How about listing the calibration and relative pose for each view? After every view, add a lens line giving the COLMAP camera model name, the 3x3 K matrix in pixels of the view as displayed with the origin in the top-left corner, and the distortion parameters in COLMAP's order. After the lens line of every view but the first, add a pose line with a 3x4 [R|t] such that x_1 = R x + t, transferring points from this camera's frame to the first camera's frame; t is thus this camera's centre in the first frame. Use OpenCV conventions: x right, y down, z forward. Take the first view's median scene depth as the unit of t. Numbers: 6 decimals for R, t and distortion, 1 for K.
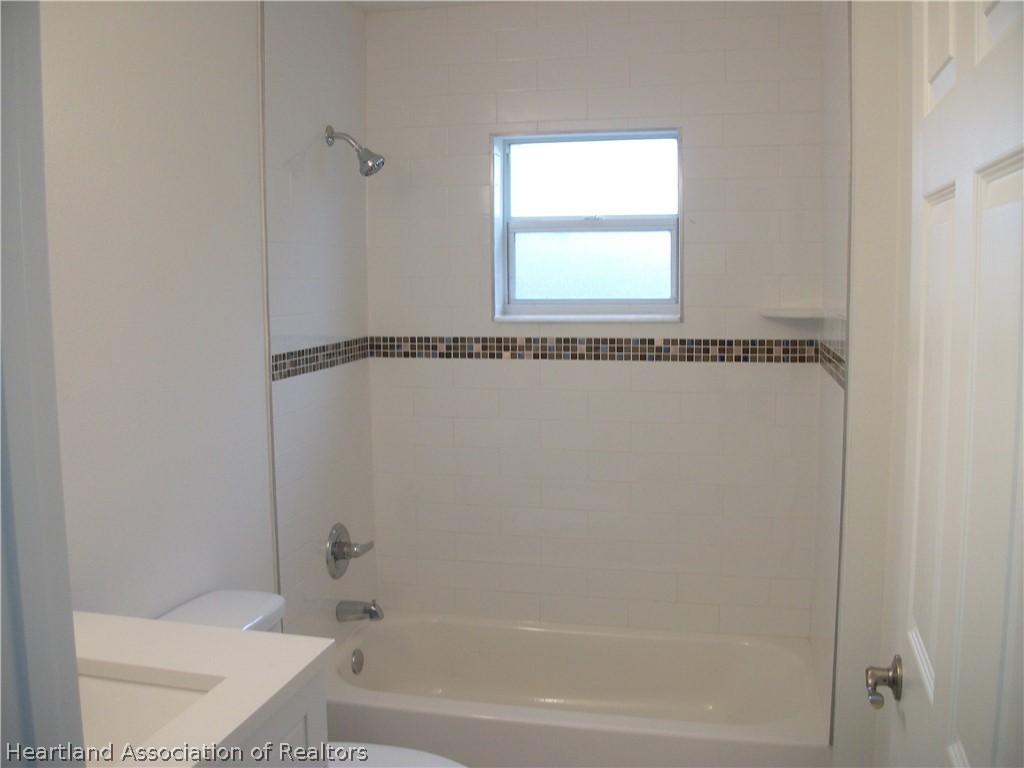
lens RADIAL K [[978.5, 0, 512.0], [0, 978.5, 384.0], [0, 0, 1]] dist [-0.139169, 0.042820]
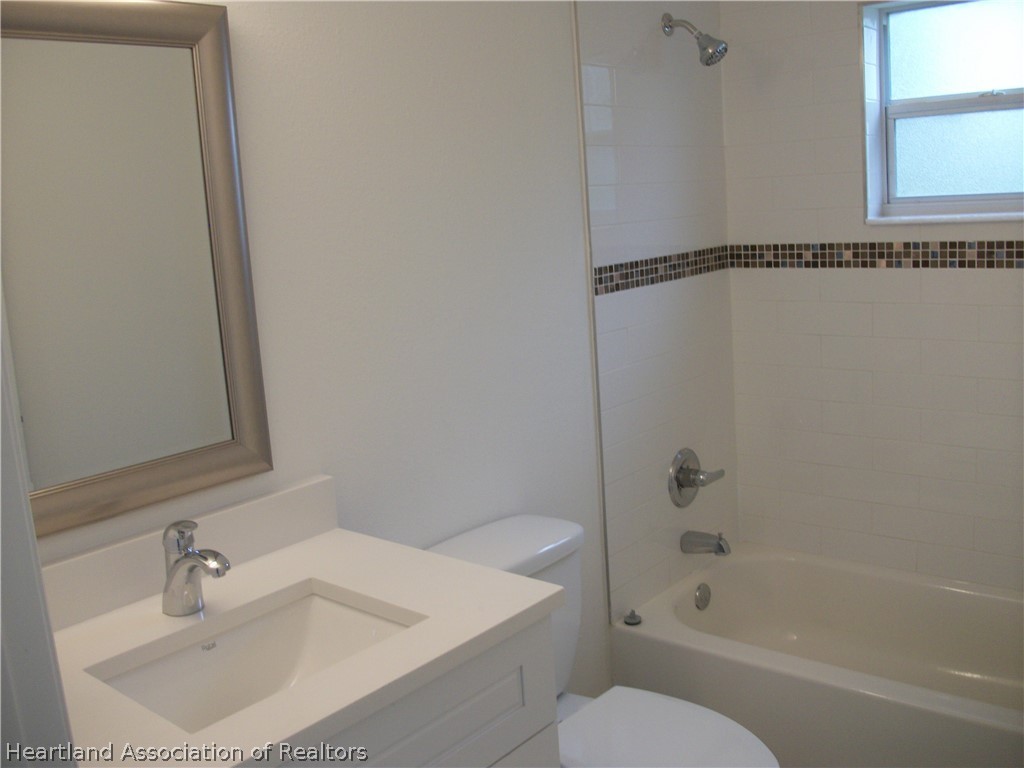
lens RADIAL K [[978.5, 0, 512.0], [0, 978.5, 384.0], [0, 0, 1]] dist [-0.139169, 0.042820]
pose [[0.887863, 0.031298, -0.459042, 0.097231], [0.010321, 0.996078, 0.087875, -0.001251], [0.459992, -0.082759, 0.884058, 0.103245]]
